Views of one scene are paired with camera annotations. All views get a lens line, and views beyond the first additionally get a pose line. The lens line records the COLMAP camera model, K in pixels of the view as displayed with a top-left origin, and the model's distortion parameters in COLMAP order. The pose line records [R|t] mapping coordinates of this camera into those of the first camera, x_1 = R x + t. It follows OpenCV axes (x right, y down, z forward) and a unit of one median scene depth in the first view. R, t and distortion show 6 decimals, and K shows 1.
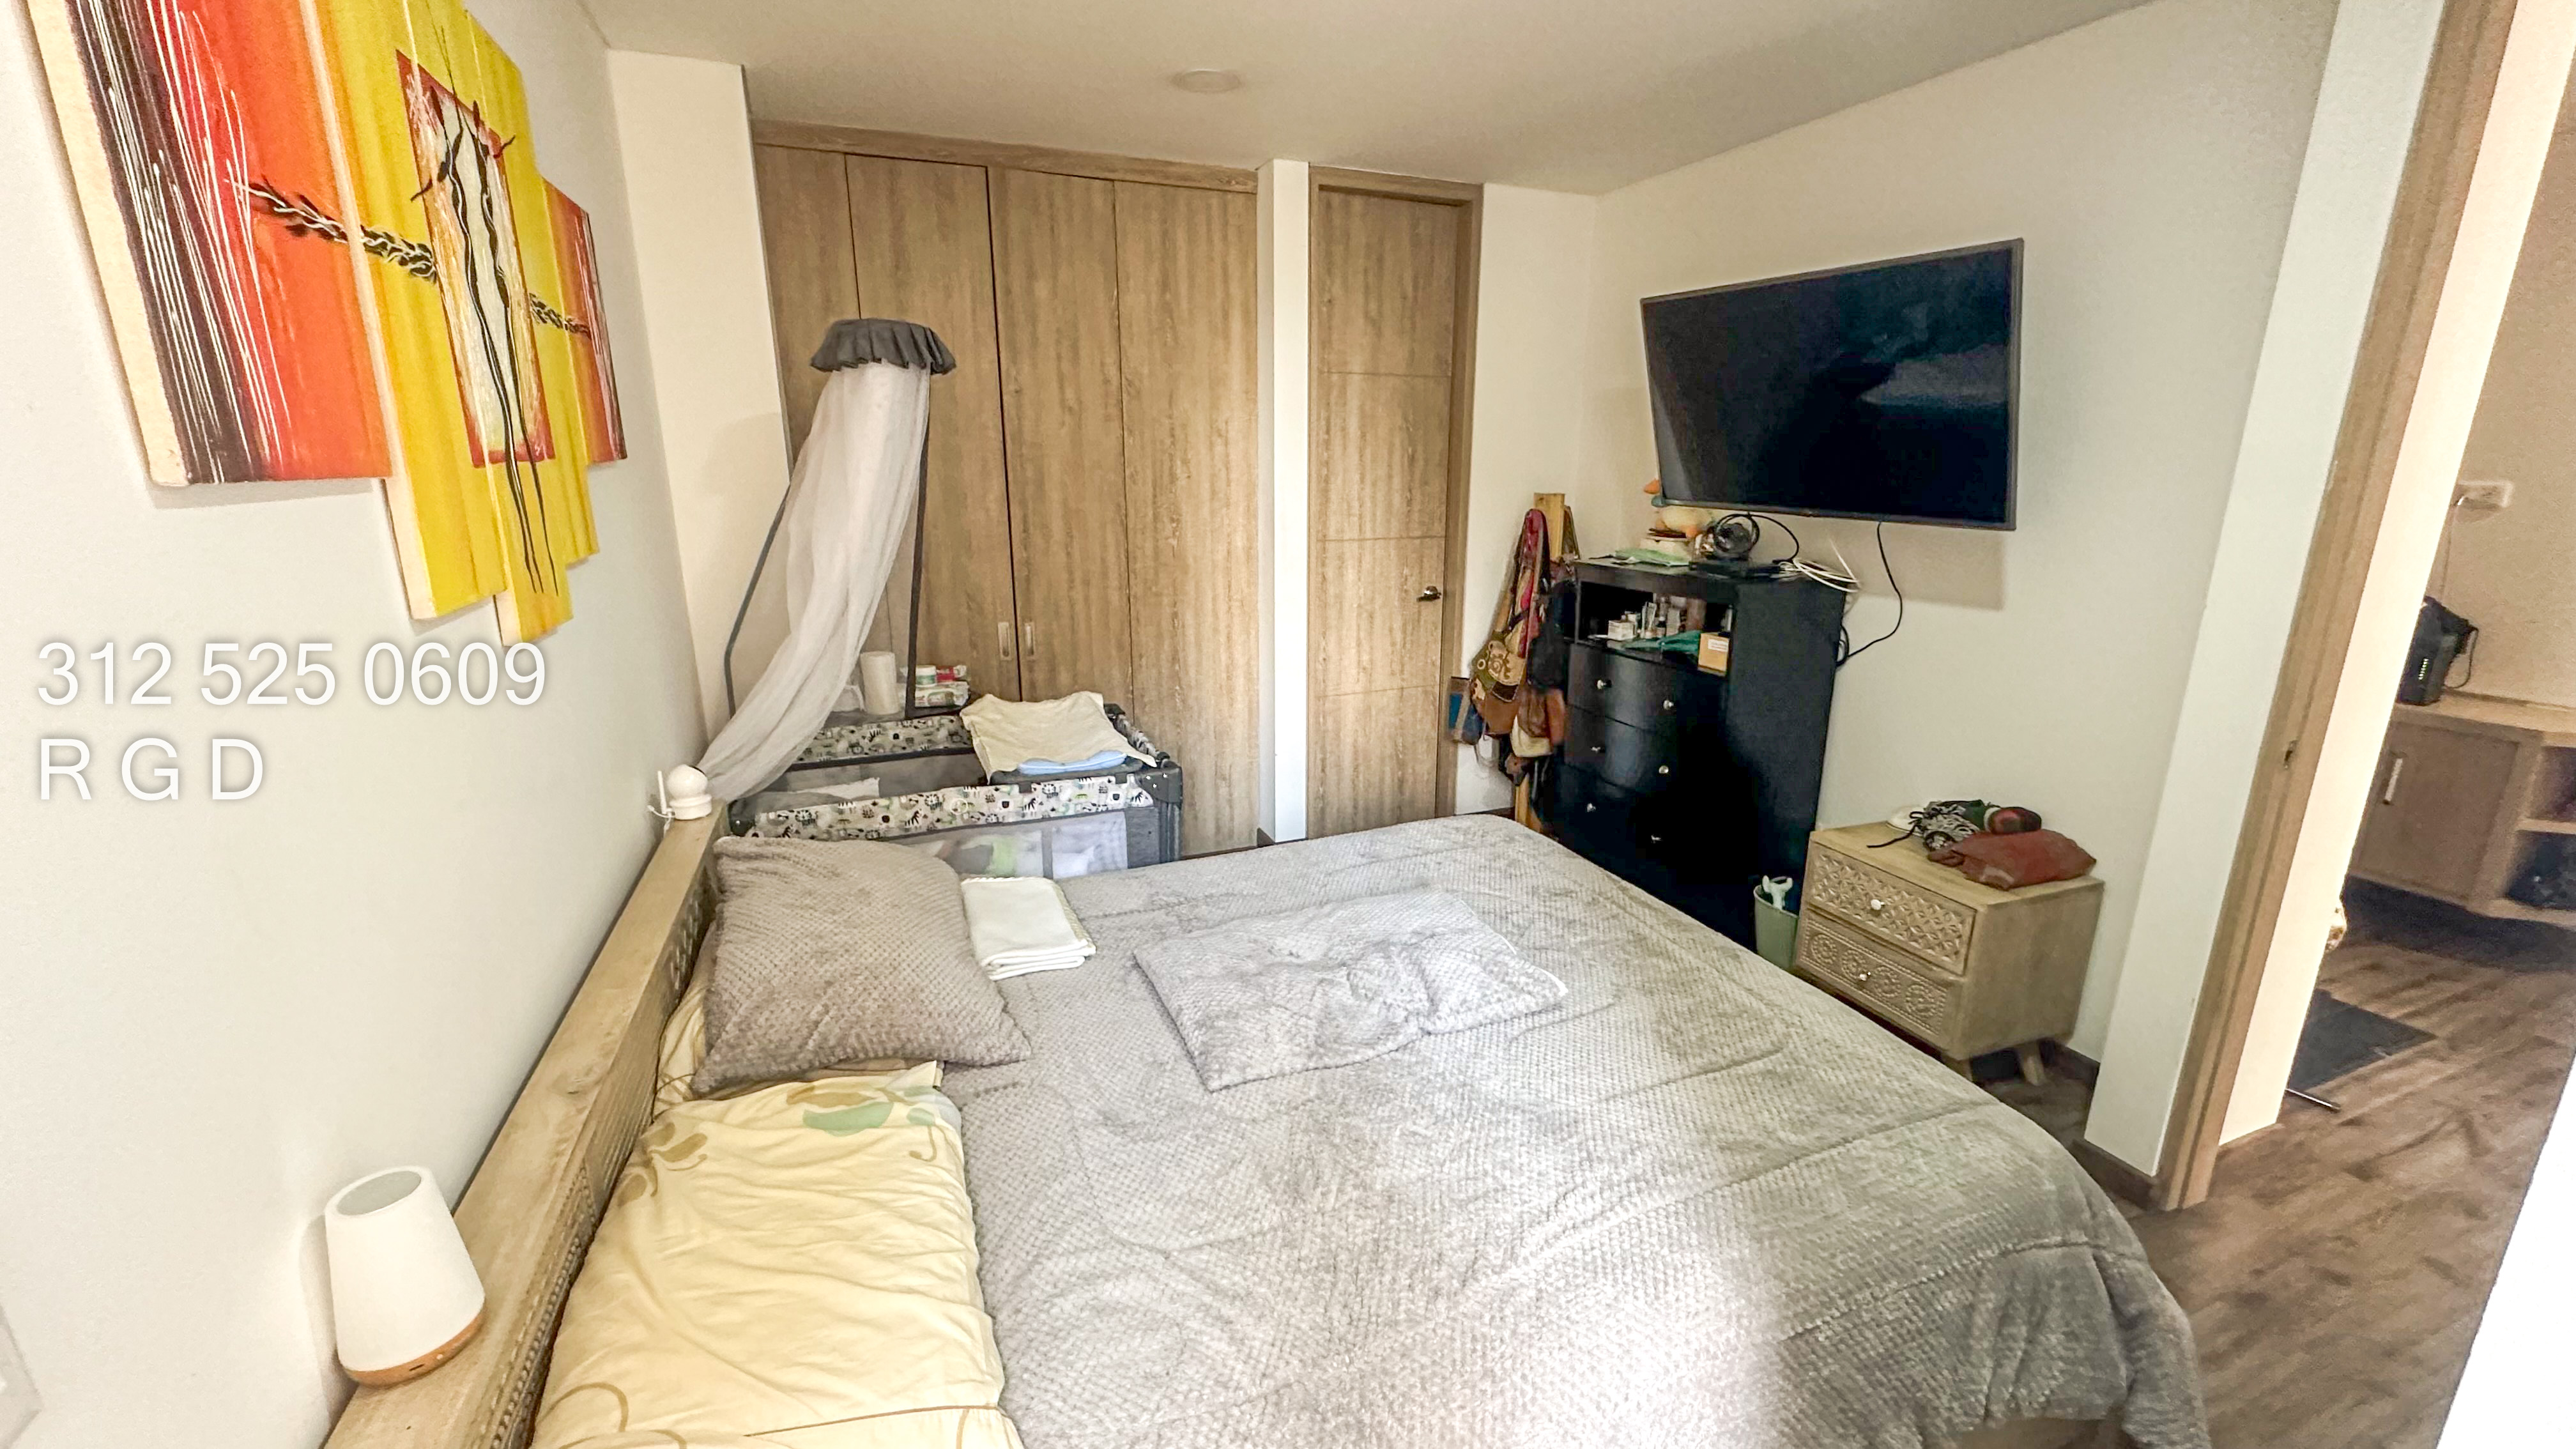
lens RADIAL K [[1026.5, 0, 1284.5], [0, 1026.5, 721.2], [0, 0, 1]] dist [-0.002324, 0.000678]
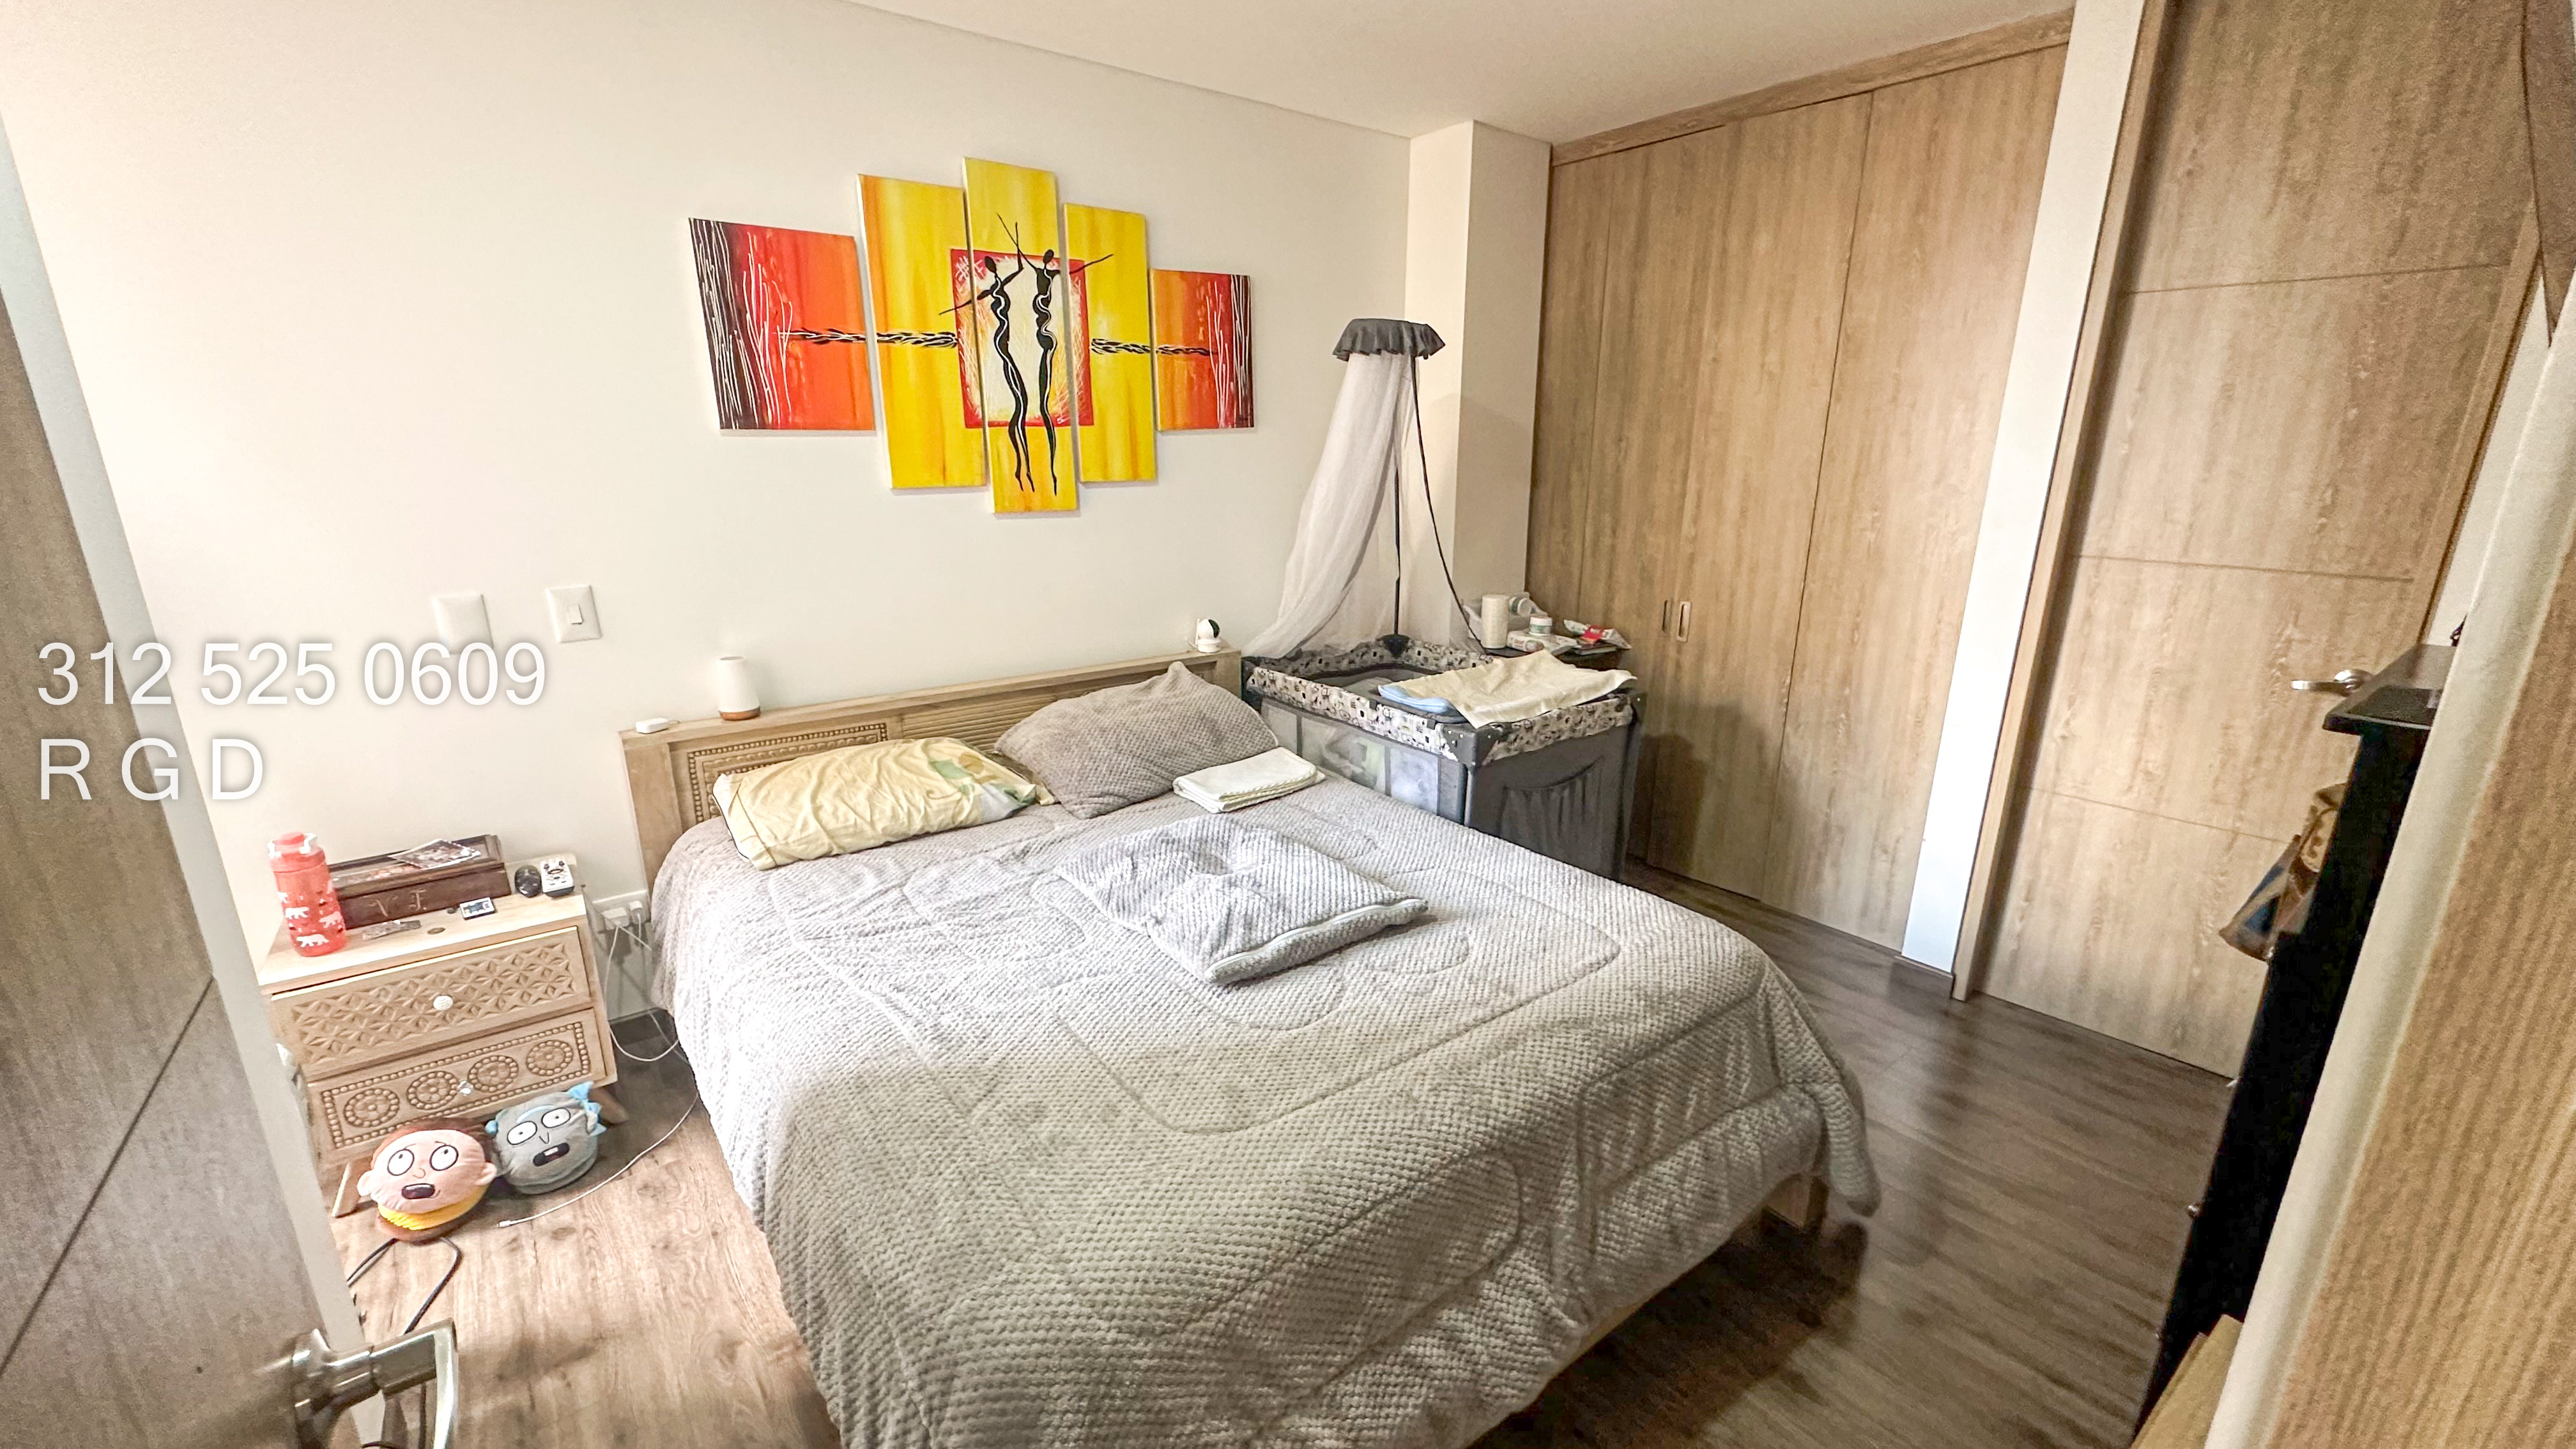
lens RADIAL K [[1026.5, 0, 1284.5], [0, 1026.5, 721.2], [0, 0, 1]] dist [-0.002324, 0.000678]
pose [[0.268045, 0.259522, -0.927793, 0.616050], [-0.243395, 0.950036, 0.195425, -0.092840], [0.932154, 0.173437, 0.317819, 0.392778]]
